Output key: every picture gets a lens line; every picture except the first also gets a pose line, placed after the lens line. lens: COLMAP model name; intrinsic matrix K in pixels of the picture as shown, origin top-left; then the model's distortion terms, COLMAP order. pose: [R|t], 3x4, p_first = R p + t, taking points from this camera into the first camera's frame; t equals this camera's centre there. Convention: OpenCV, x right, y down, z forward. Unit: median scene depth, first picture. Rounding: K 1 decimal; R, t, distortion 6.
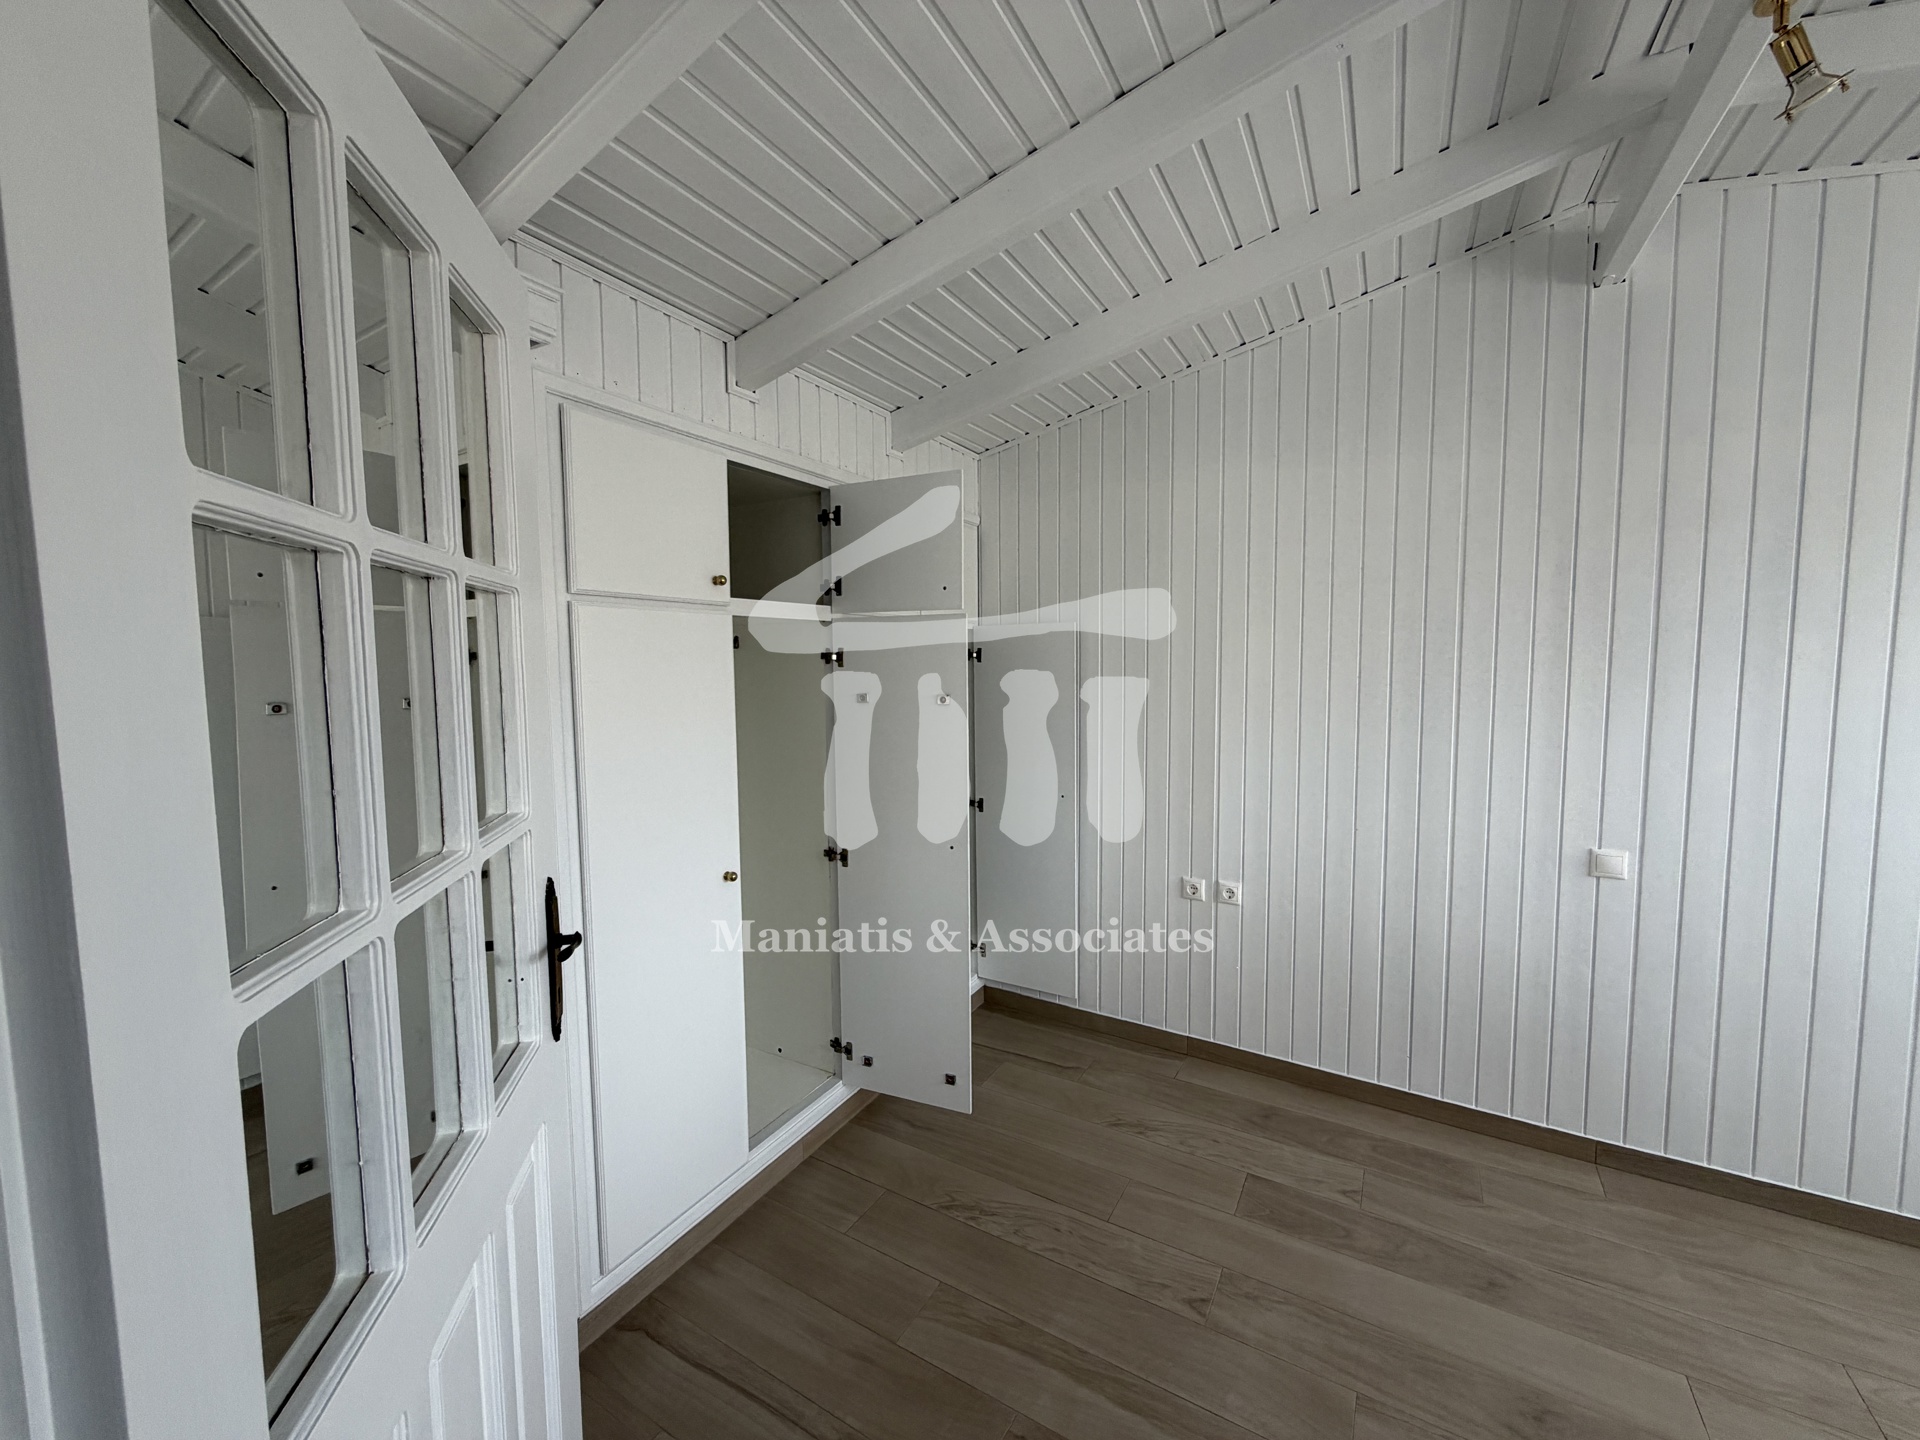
lens RADIAL K [[763.9, 0, 949.1], [0, 763.9, 718.8], [0, 0, 1]] dist [0.000452, -0.000313]
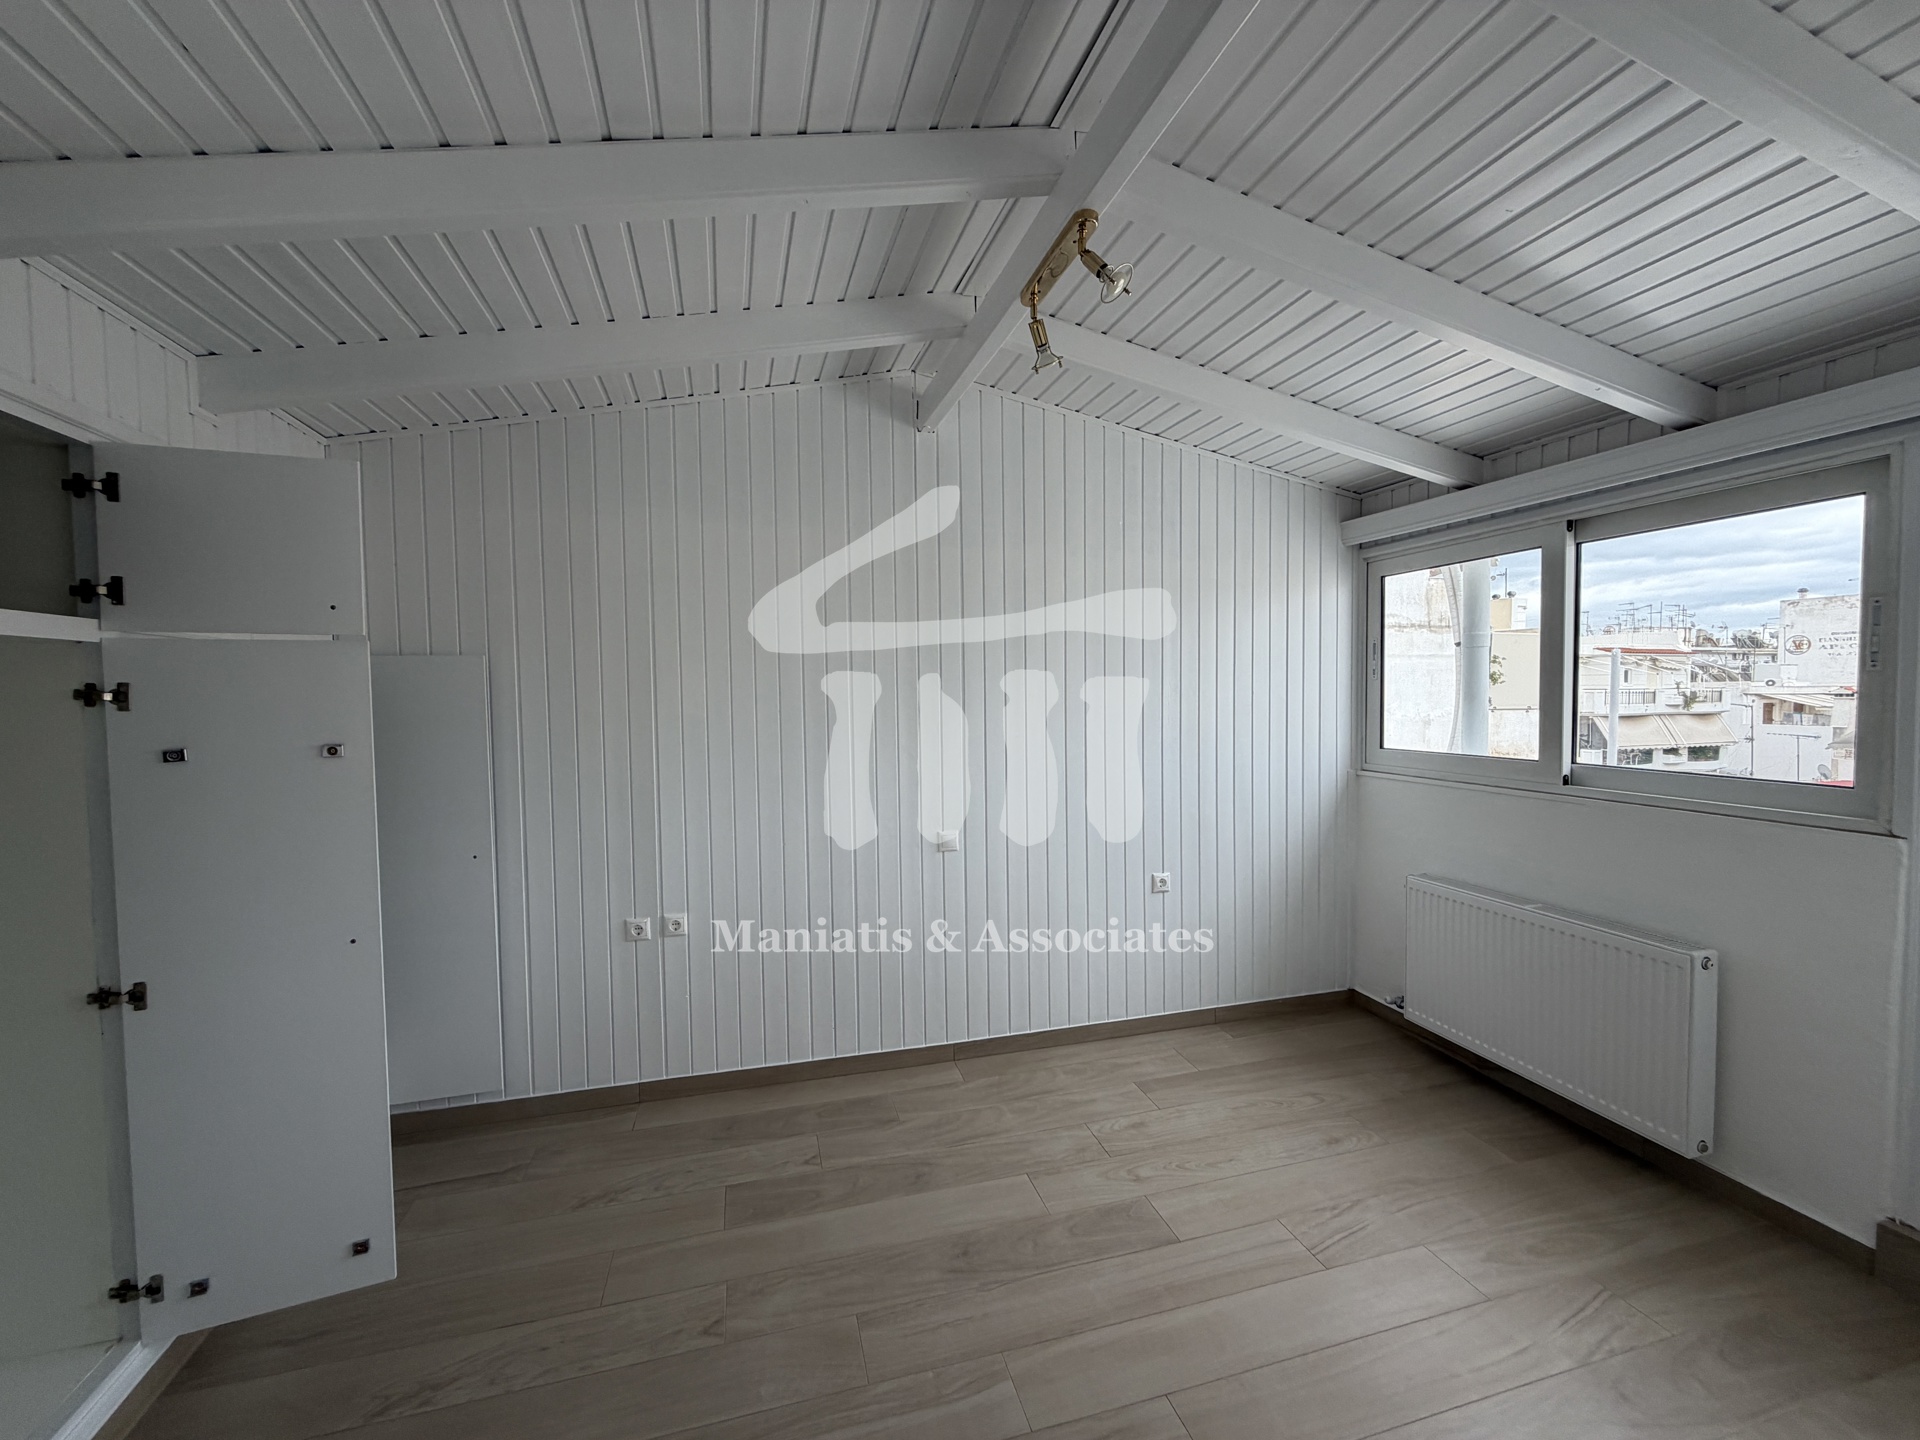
lens RADIAL K [[763.9, 0, 954.1], [0, 763.9, 717.9], [0, 0, 1]] dist [0.000452, -0.000313]
pose [[0.689253, -0.025870, 0.724059, -0.137724], [0.062530, 0.997758, -0.023875, -0.000377], [-0.721818, 0.061731, 0.689325, 0.014214]]
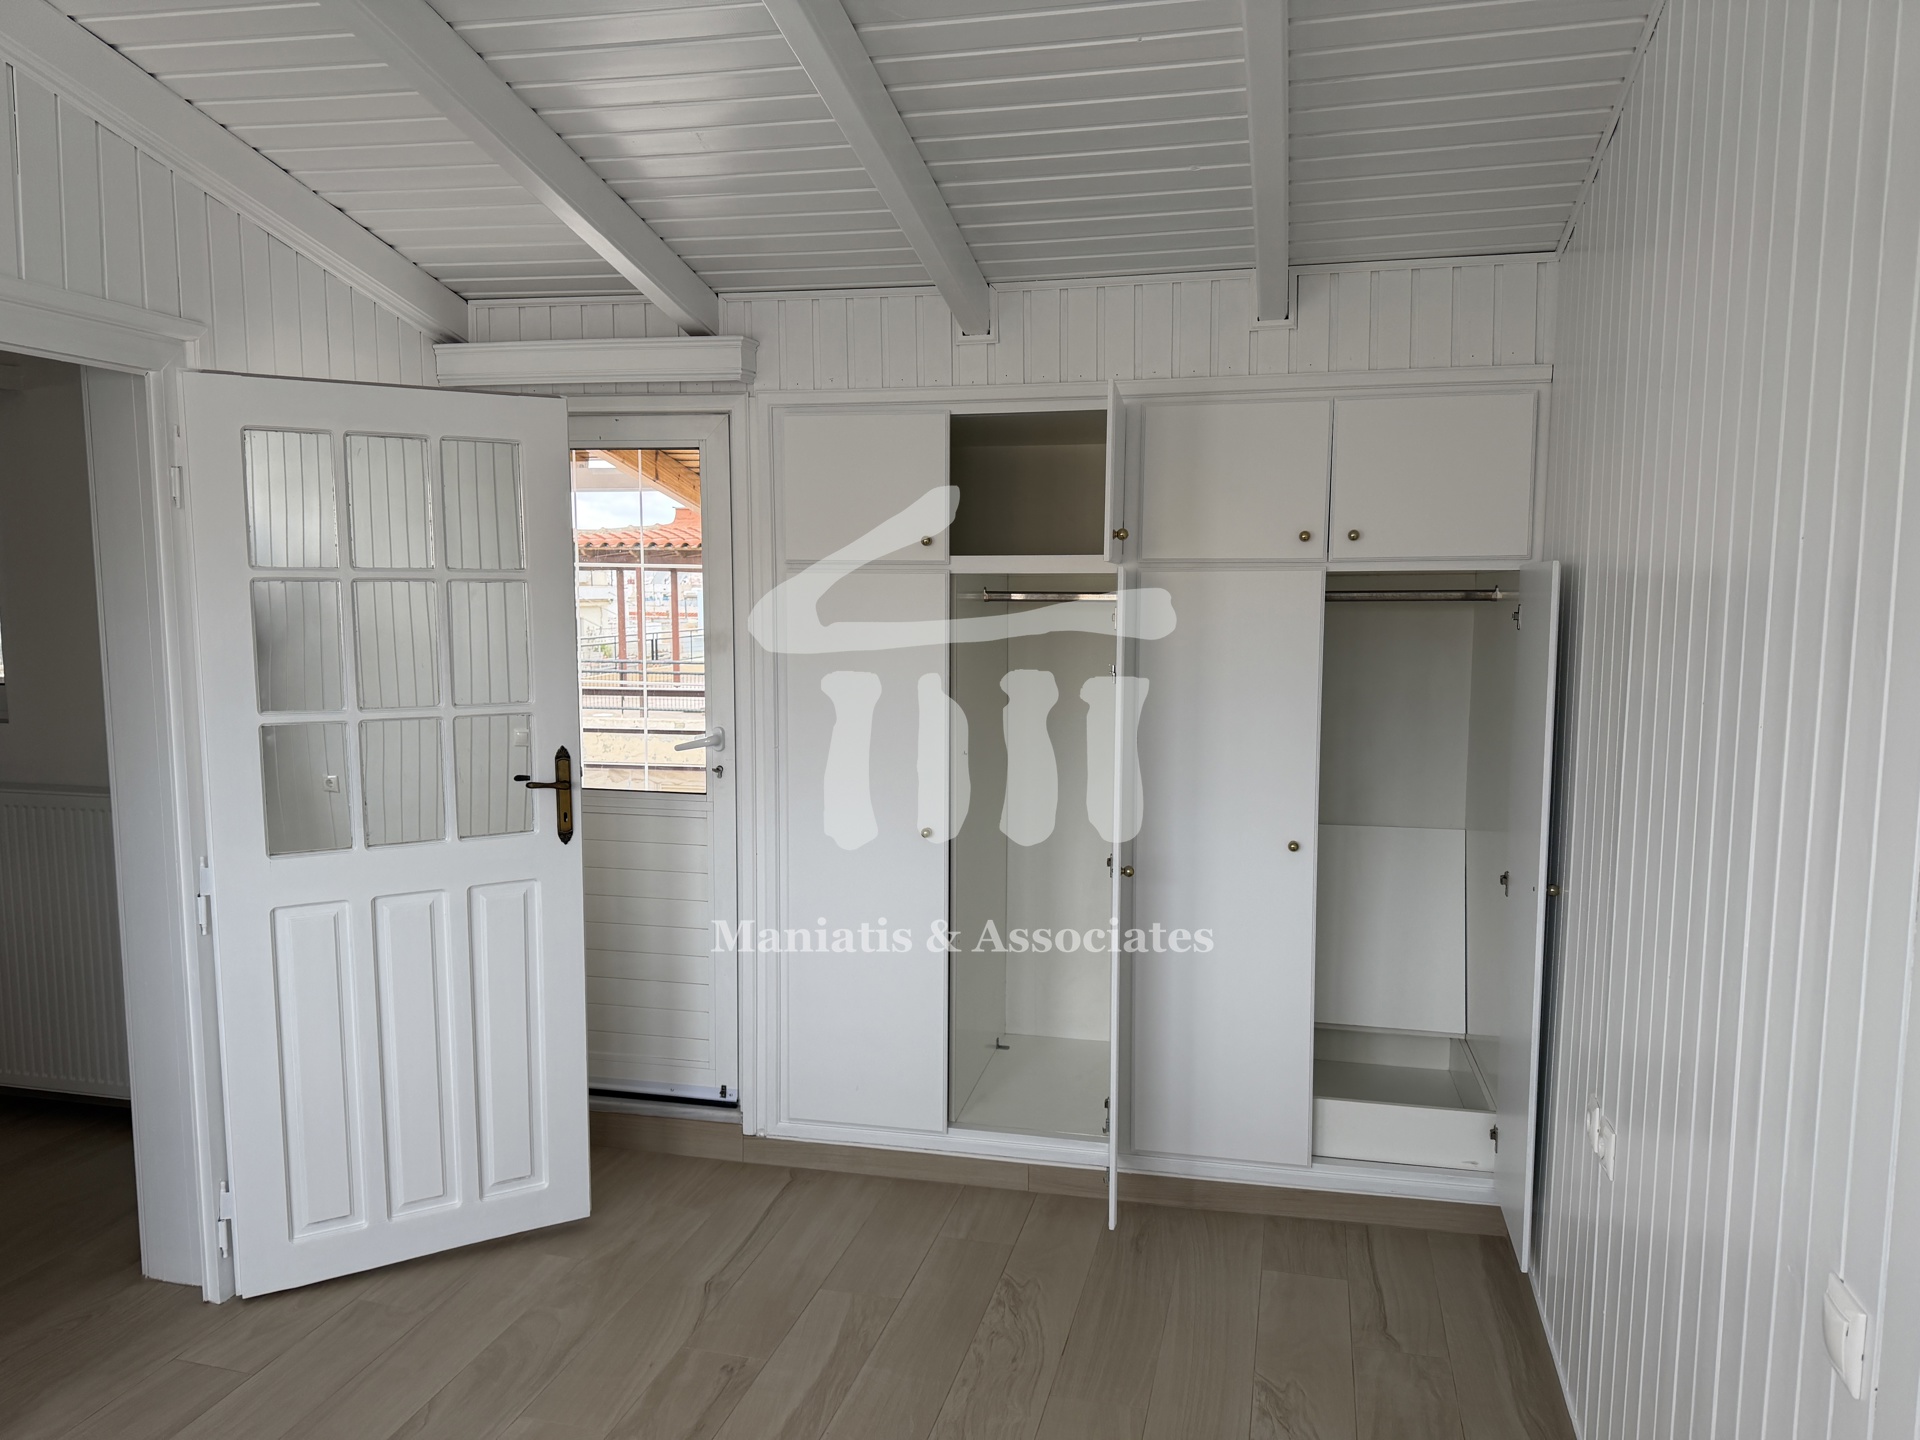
lens RADIAL K [[1348.1, 0, 971.4], [0, 1348.1, 732.6], [0, 0, 1]] dist [0.058236, -0.067559]
pose [[0.301705, 0.116084, -0.946308, 1.276217], [-0.082601, 0.992010, 0.095355, -0.091885], [0.949816, 0.049397, 0.308883, 0.459004]]
